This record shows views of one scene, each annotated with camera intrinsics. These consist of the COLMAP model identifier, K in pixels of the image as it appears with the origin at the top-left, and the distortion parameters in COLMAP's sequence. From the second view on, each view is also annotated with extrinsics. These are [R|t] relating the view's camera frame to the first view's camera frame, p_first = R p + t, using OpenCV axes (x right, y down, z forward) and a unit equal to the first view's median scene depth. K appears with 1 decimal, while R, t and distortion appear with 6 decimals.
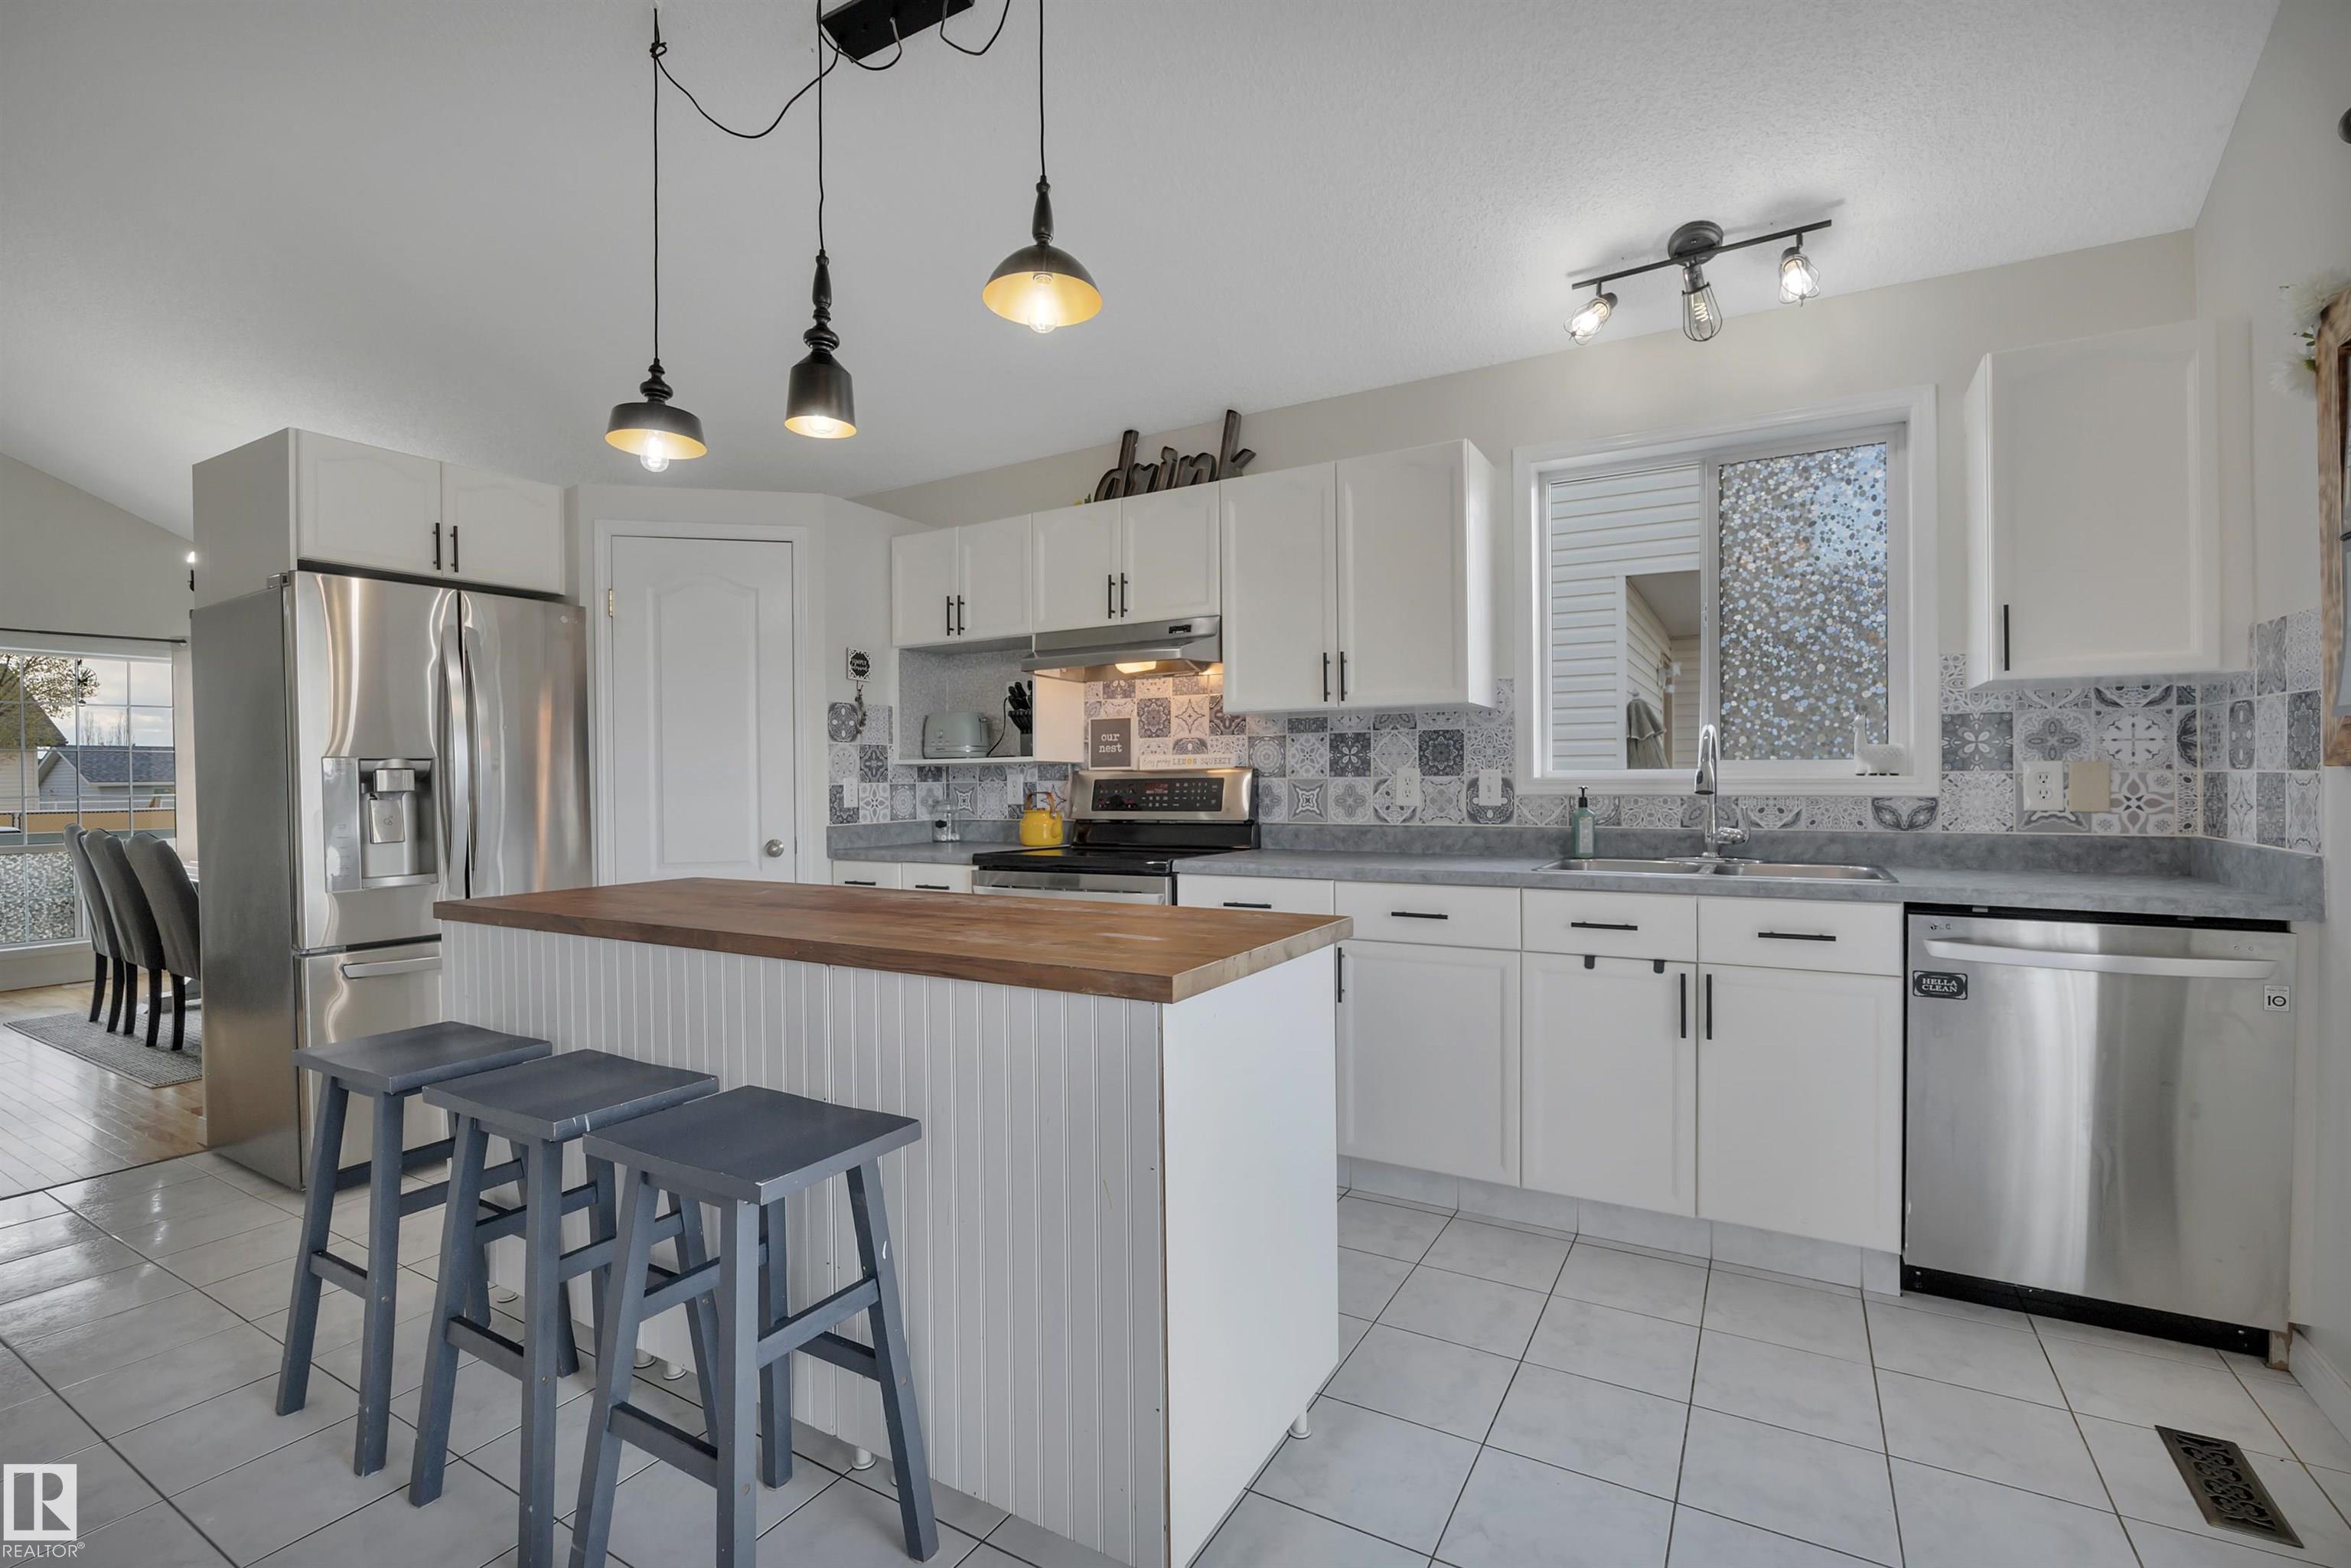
lens RADIAL K [[1055.5, 0, 1177.0], [0, 1055.5, 774.8], [0, 0, 1]] dist [-0.012279, 0.002028]
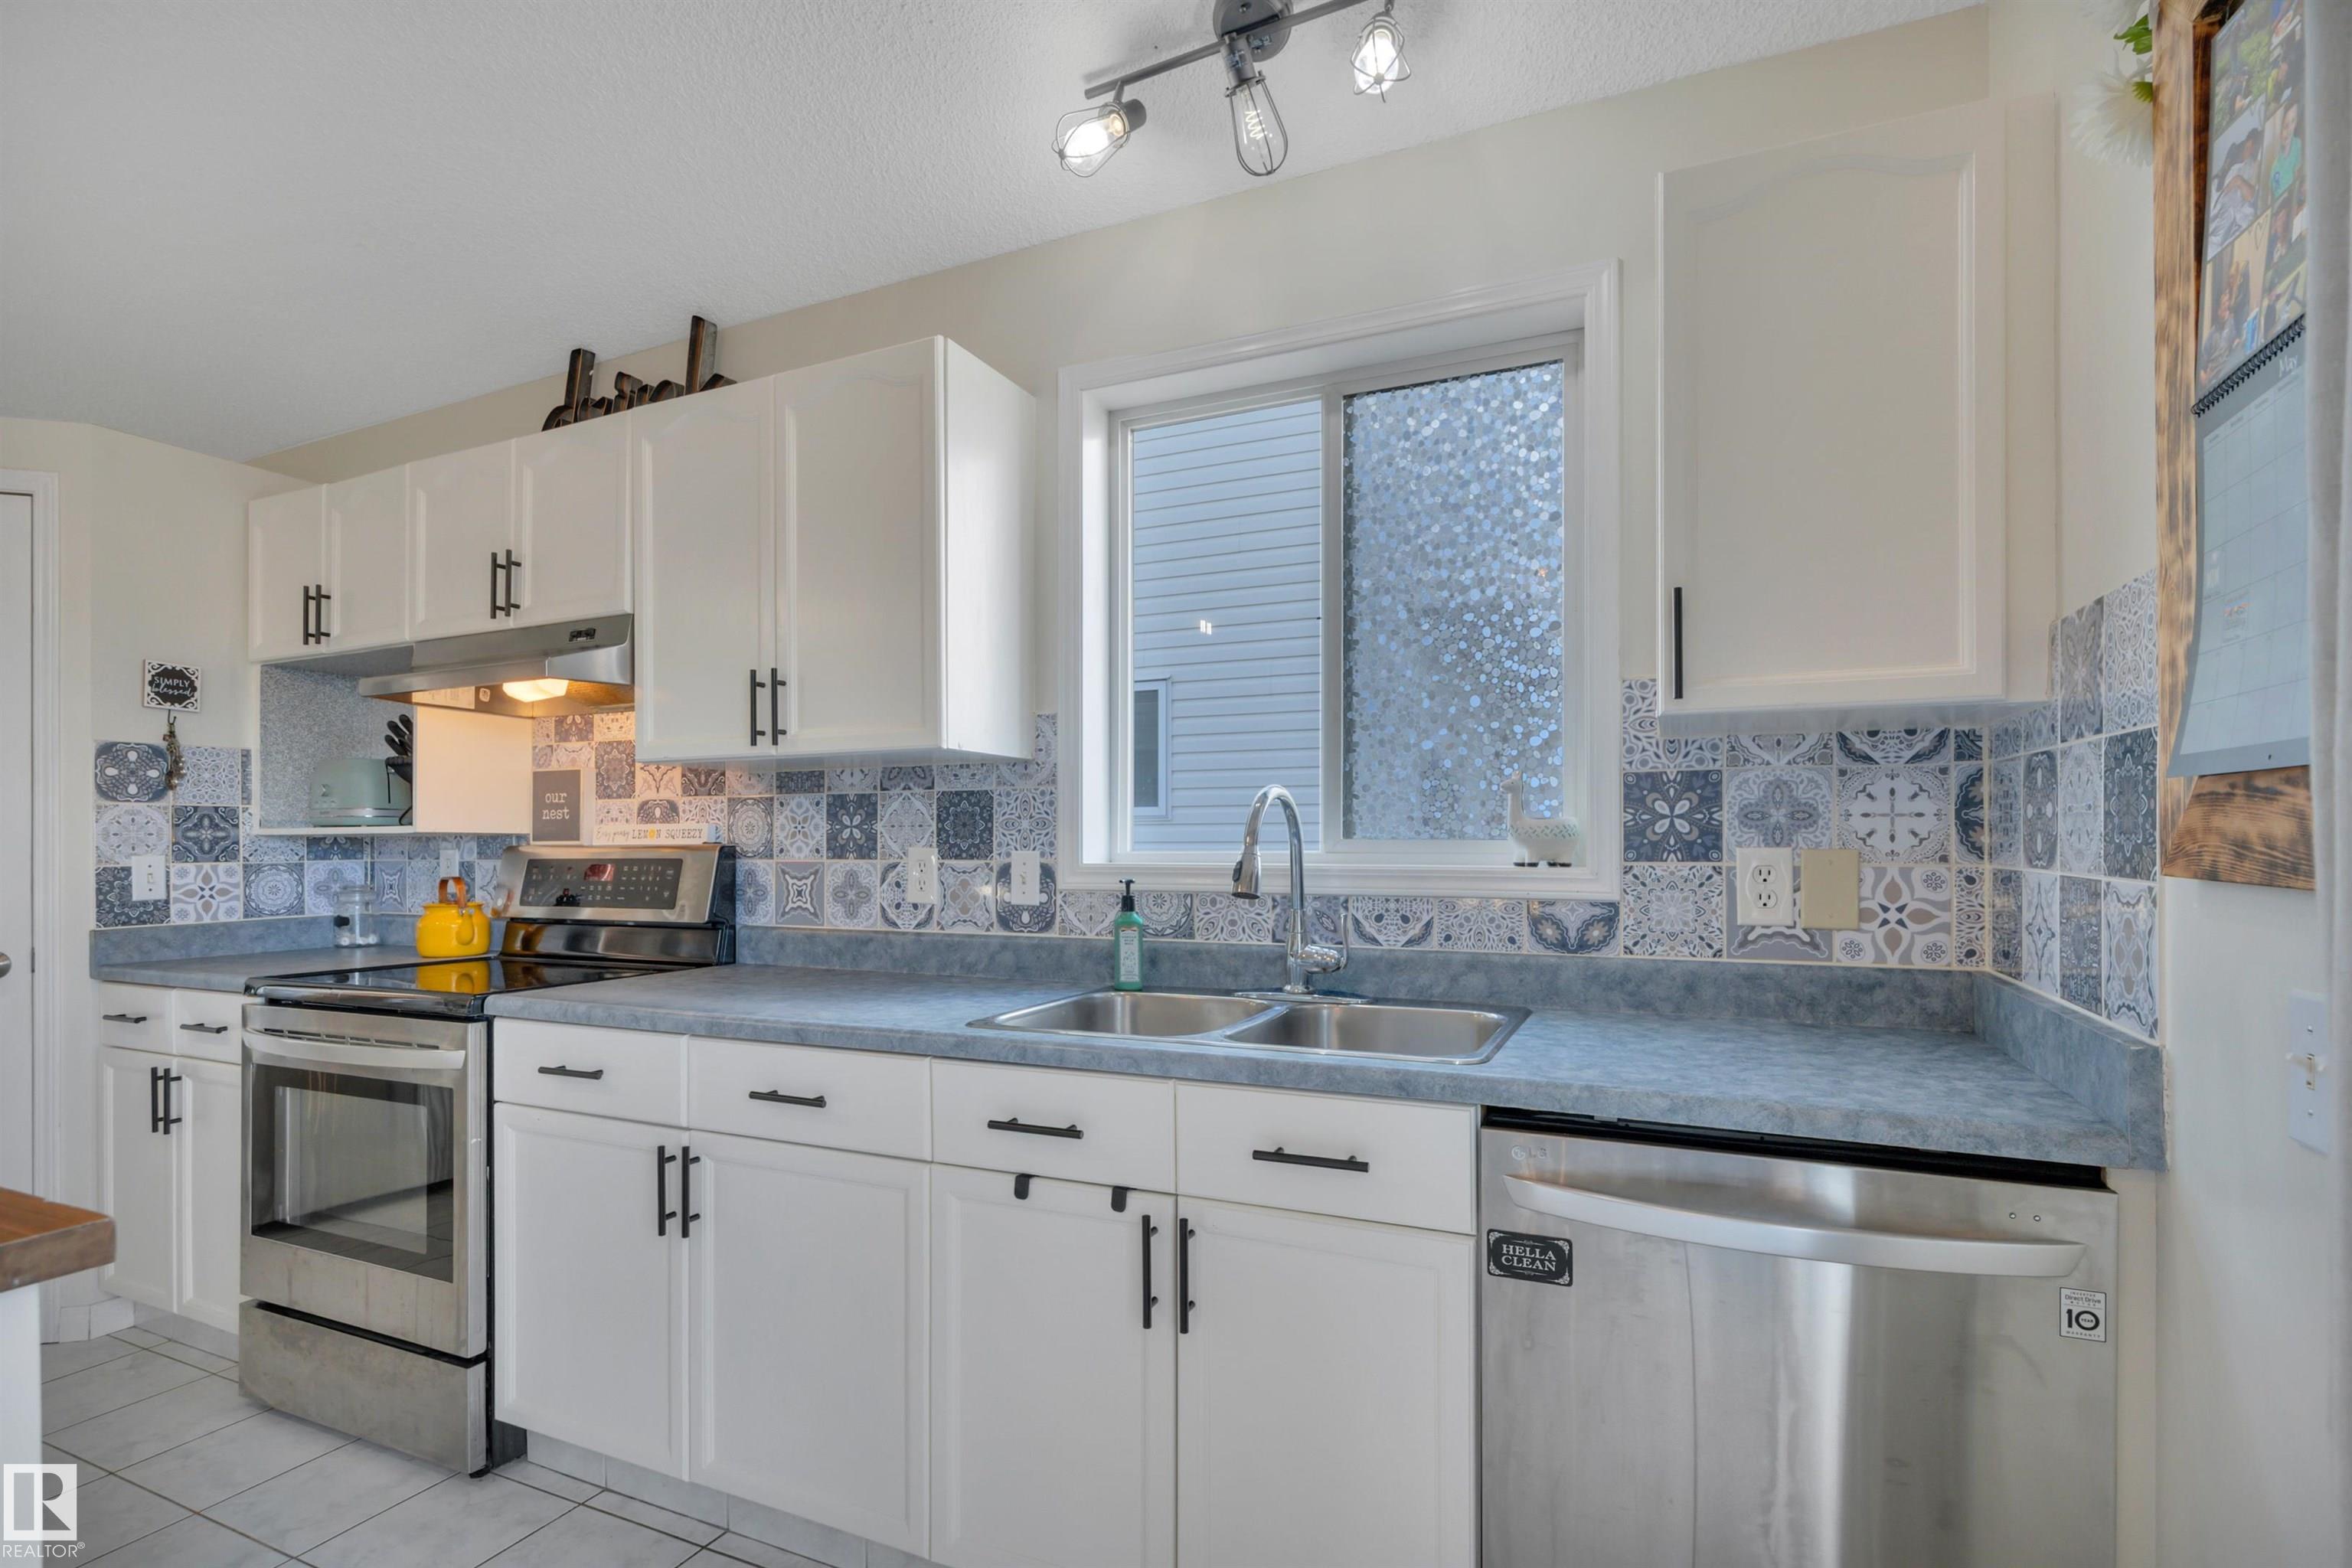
lens RADIAL K [[1125.8, 0, 1168.9], [0, 1125.8, 831.3], [0, 0, 1]] dist [-0.006244, 0.005446]
pose [[0.995431, 0.004762, 0.095363, 0.329932], [-0.004309, 0.999978, -0.004955, -0.014648], [-0.095385, 0.004522, 0.995430, 0.292071]]
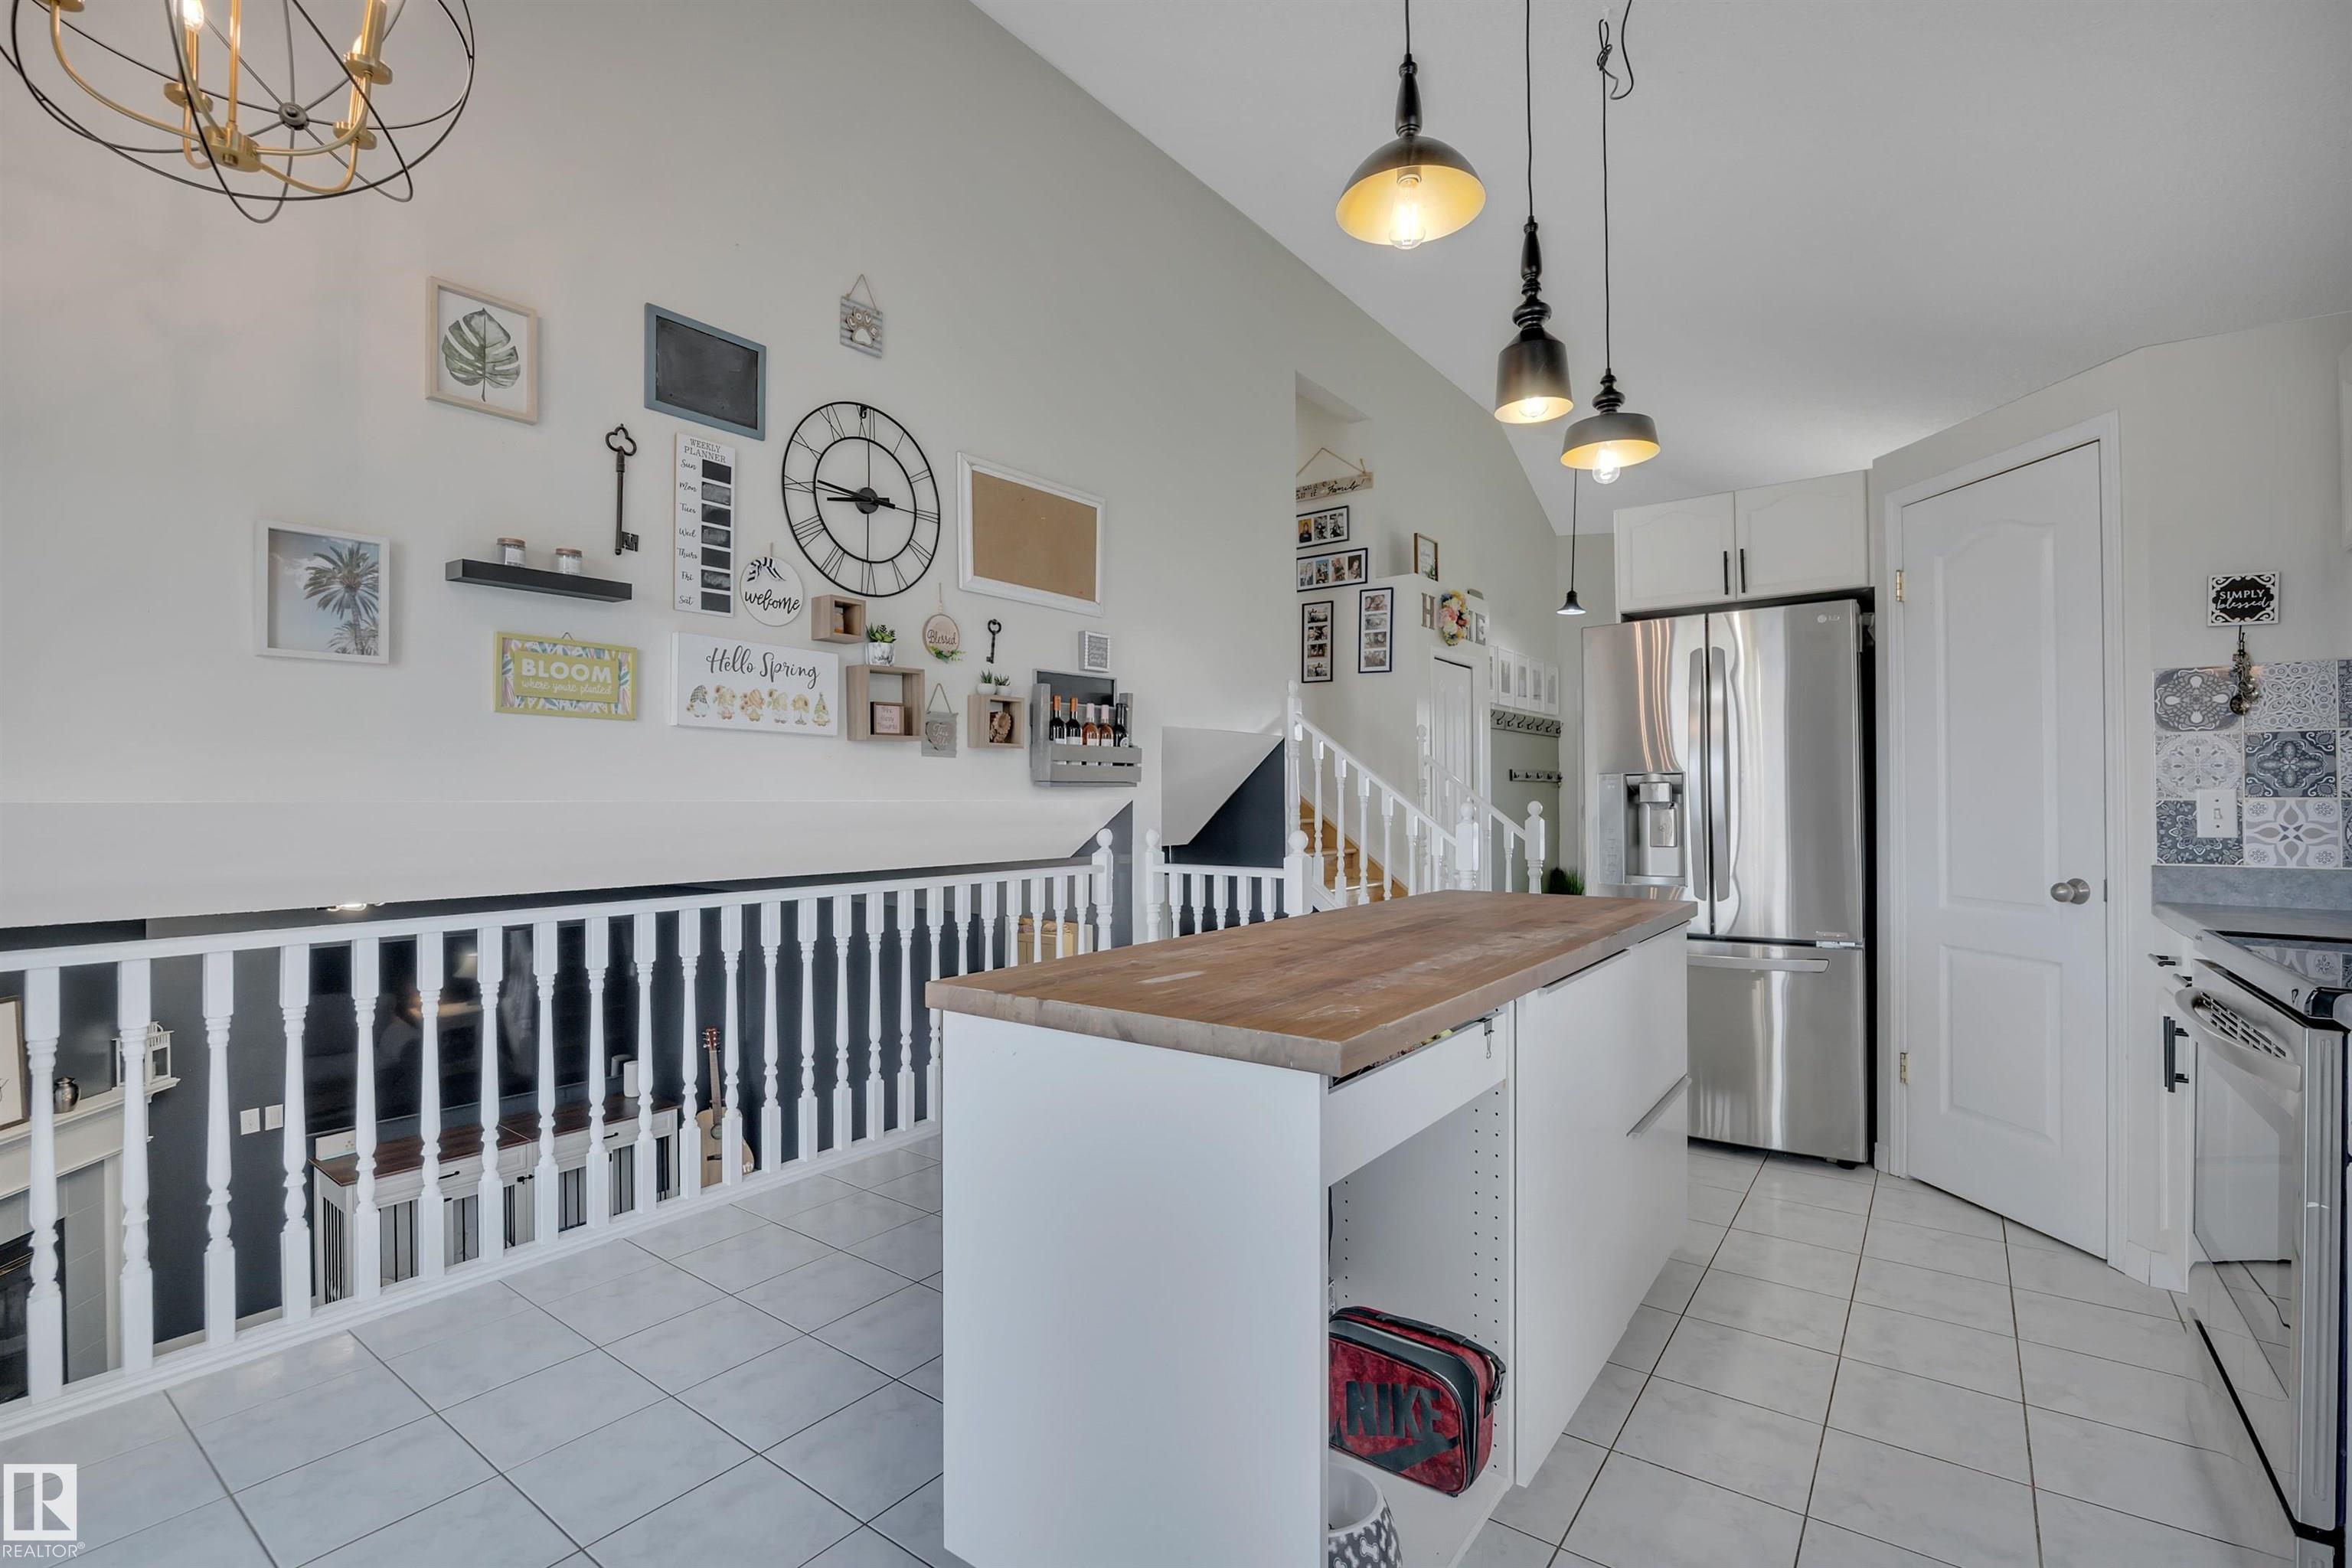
lens RADIAL K [[1056.0, 0, 1176.9], [0, 1056.0, 788.0], [0, 0, 1]] dist [-0.012279, 0.002028]
pose [[-0.121245, -0.000438, -0.992623, 0.453572], [0.003954, 0.999992, -0.000924, 0.000680], [0.992615, -0.004037, -0.121242, 0.599605]]
